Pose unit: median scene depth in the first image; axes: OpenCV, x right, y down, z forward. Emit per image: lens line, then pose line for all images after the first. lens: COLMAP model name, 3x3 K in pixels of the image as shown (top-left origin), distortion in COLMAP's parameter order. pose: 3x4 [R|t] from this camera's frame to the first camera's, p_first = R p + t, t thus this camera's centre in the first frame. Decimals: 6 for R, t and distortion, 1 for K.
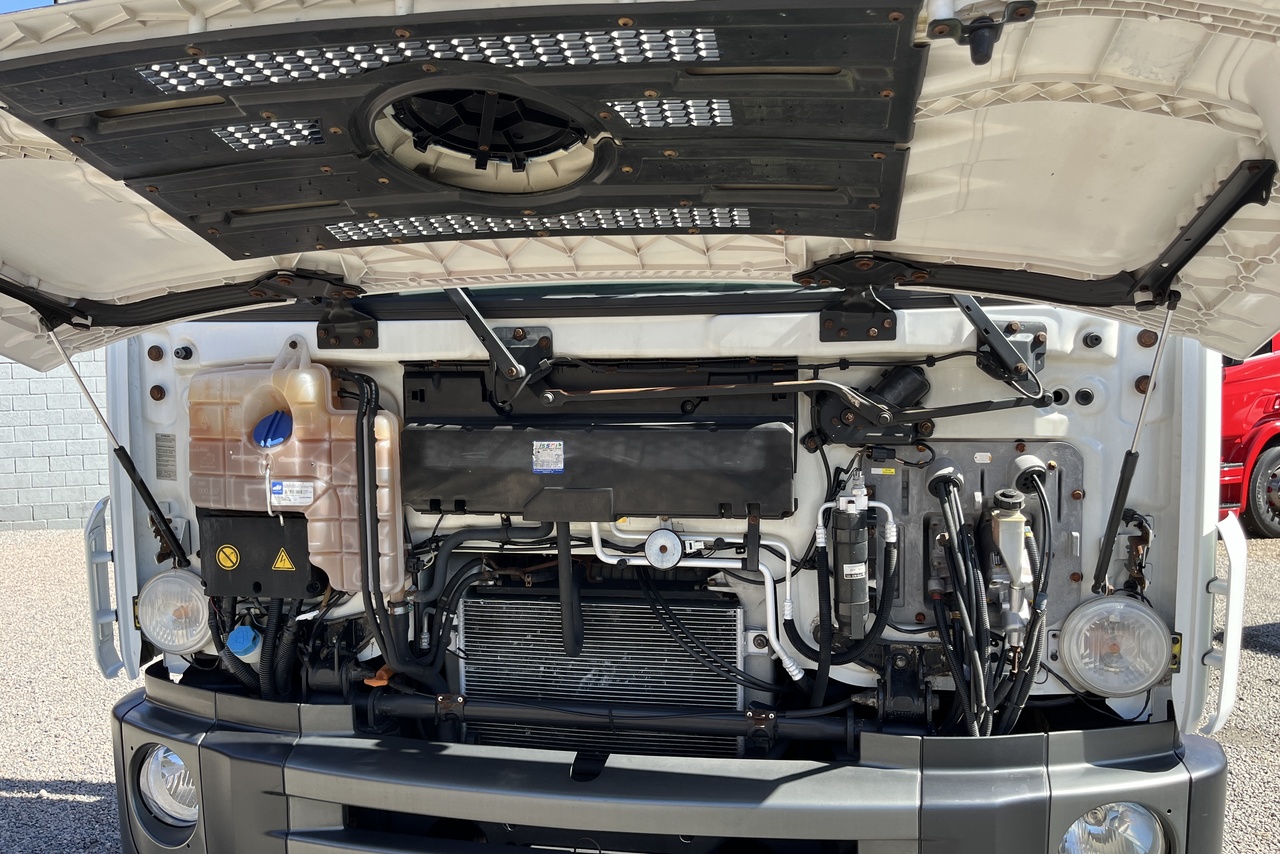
lens RADIAL K [[974.7, 0, 640.4], [0, 974.7, 432.4], [0, 0, 1]] dist [0.057953, -0.073610]
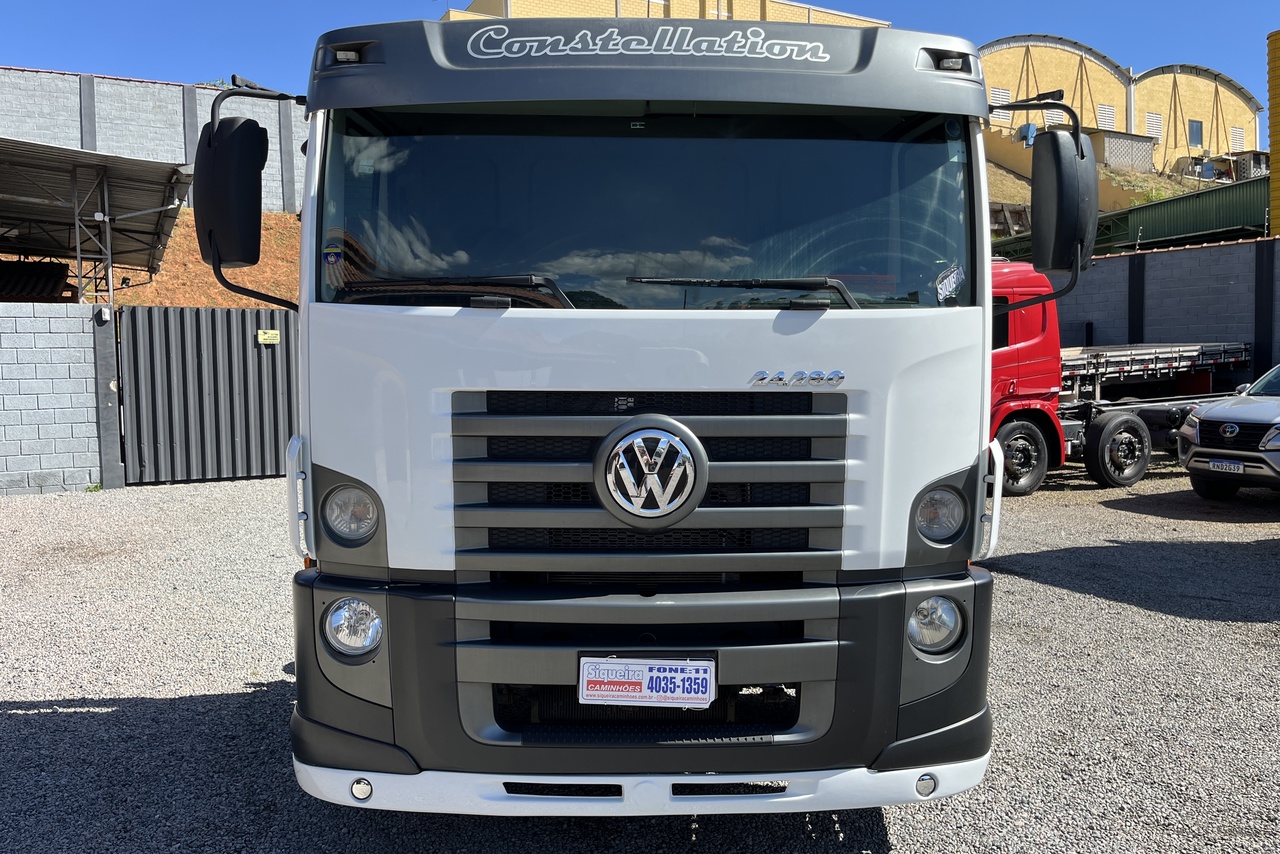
lens RADIAL K [[974.7, 0, 647.6], [0, 974.7, 419.4], [0, 0, 1]] dist [0.057953, -0.073610]
pose [[0.975769, 0.004439, 0.218756, -0.402510], [-0.005792, 0.999968, 0.005541, 0.038766], [-0.218724, -0.006674, 0.975764, -0.593925]]
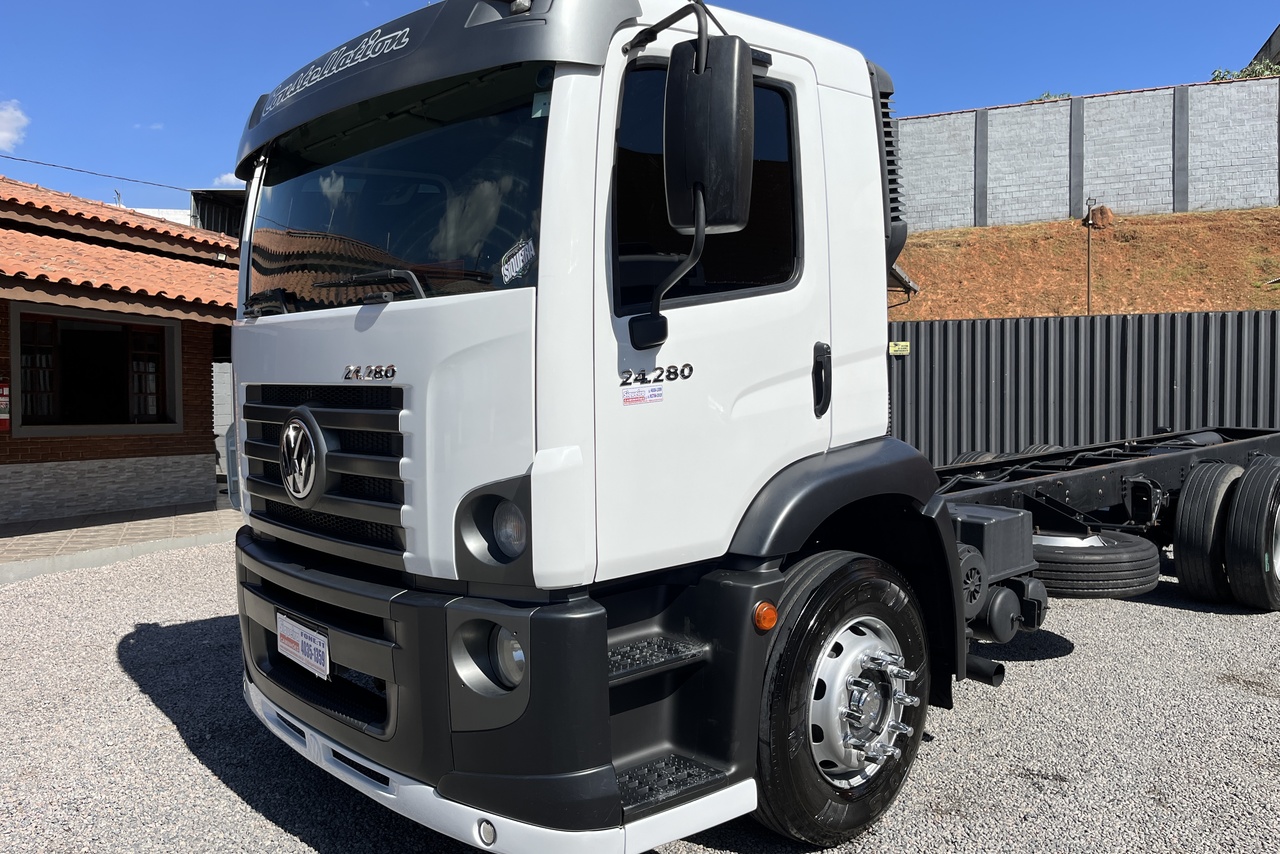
lens RADIAL K [[974.7, 0, 635.9], [0, 974.7, 436.2], [0, 0, 1]] dist [0.057953, -0.073610]
pose [[0.799721, 0.046795, -0.598546, 1.518970], [-0.037245, 0.998904, 0.028333, 0.020291], [0.599216, -0.000366, 0.800587, -0.105843]]
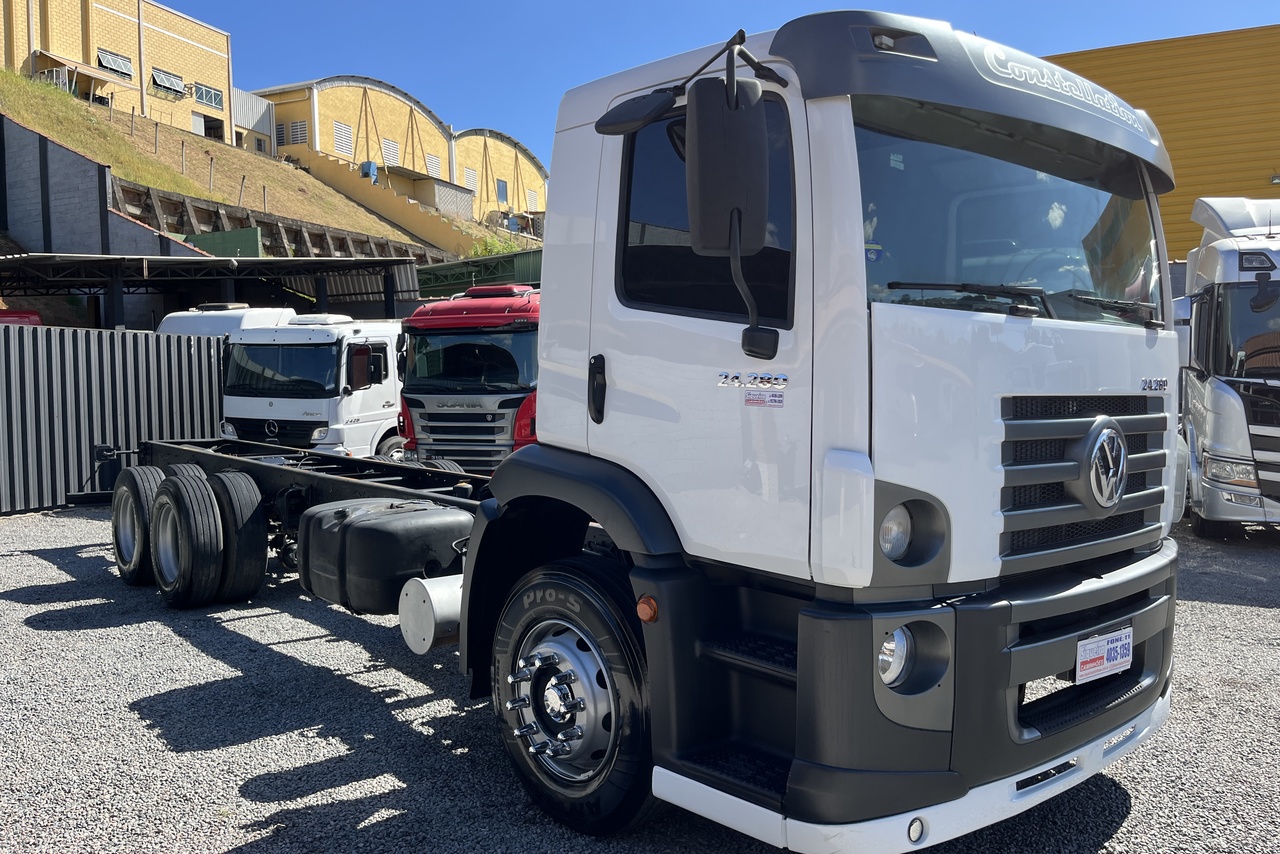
lens RADIAL K [[974.7, 0, 644.1], [0, 974.7, 406.5], [0, 0, 1]] dist [0.057953, -0.073610]
pose [[0.619774, -0.000799, 0.784780, -1.982756], [0.034197, 0.999077, -0.025990, 0.041511], [-0.784035, 0.042945, 0.619229, 0.487207]]
